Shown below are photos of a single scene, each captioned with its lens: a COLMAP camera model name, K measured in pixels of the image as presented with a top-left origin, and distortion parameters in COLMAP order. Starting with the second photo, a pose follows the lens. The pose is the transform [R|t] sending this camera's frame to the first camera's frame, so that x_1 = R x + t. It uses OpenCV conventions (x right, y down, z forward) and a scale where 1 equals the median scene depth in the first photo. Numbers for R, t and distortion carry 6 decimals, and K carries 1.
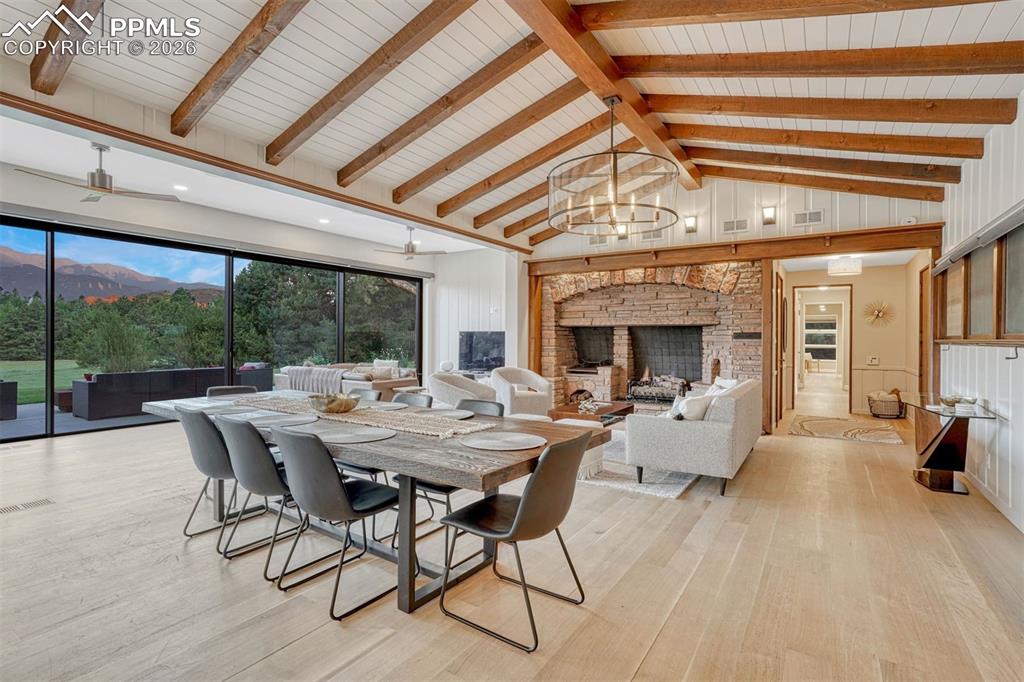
lens RADIAL K [[487.0, 0, 519.5], [0, 487.0, 341.6], [0, 0, 1]] dist [-0.041471, 0.021315]
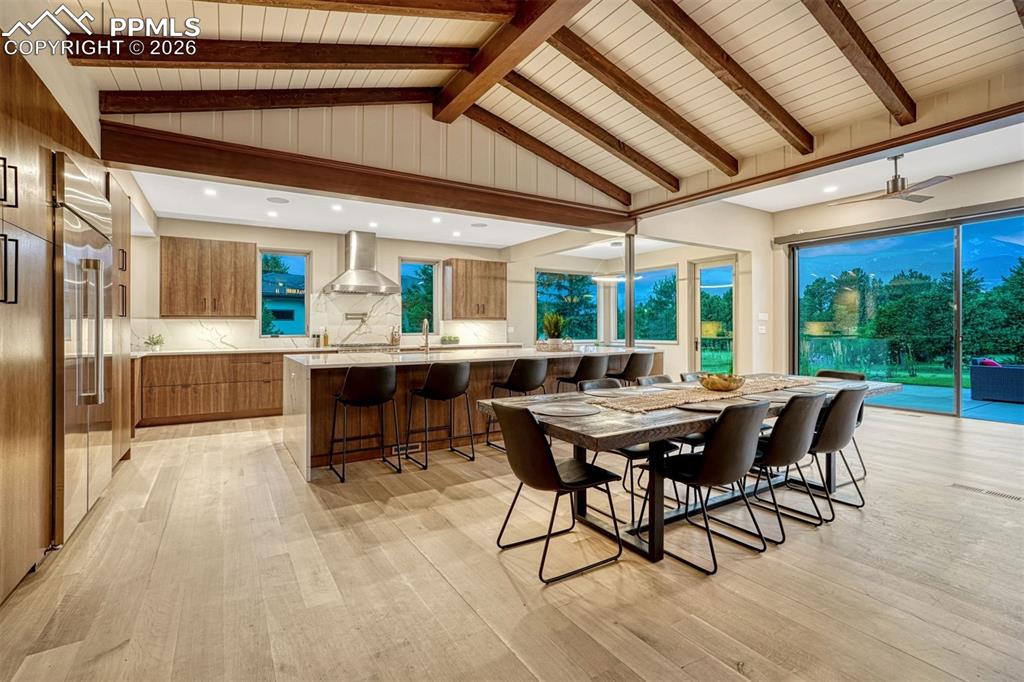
lens RADIAL K [[467.0, 0, 513.4], [0, 467.0, 327.7], [0, 0, 1]] dist [-0.030242, 0.011002]
pose [[-0.423526, -0.004221, -0.905874, 0.309714], [-0.002718, 0.999991, -0.003388, 0.003263], [0.905880, 0.001027, -0.423534, 0.403632]]
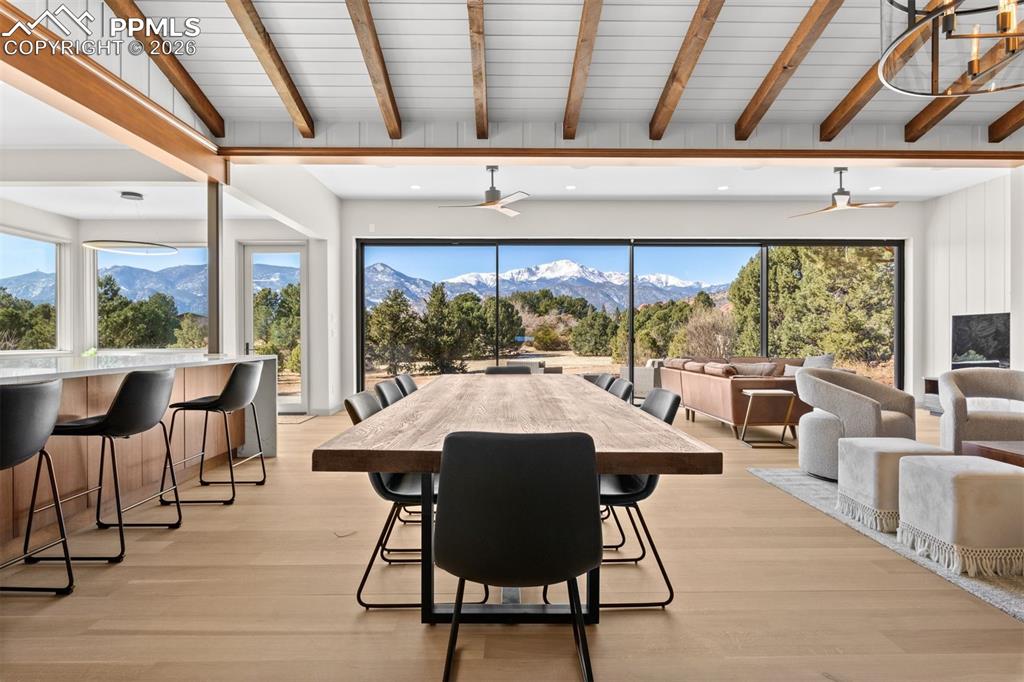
lens RADIAL K [[544.7, 0, 510.5], [0, 544.7, 342.2], [0, 0, 1]] dist [-0.015374, 0.003871]
pose [[0.554676, -0.003110, -0.832061, 0.182169], [0.001509, 0.999995, -0.002732, 0.021963], [0.832065, 0.000260, 0.554678, 0.173108]]
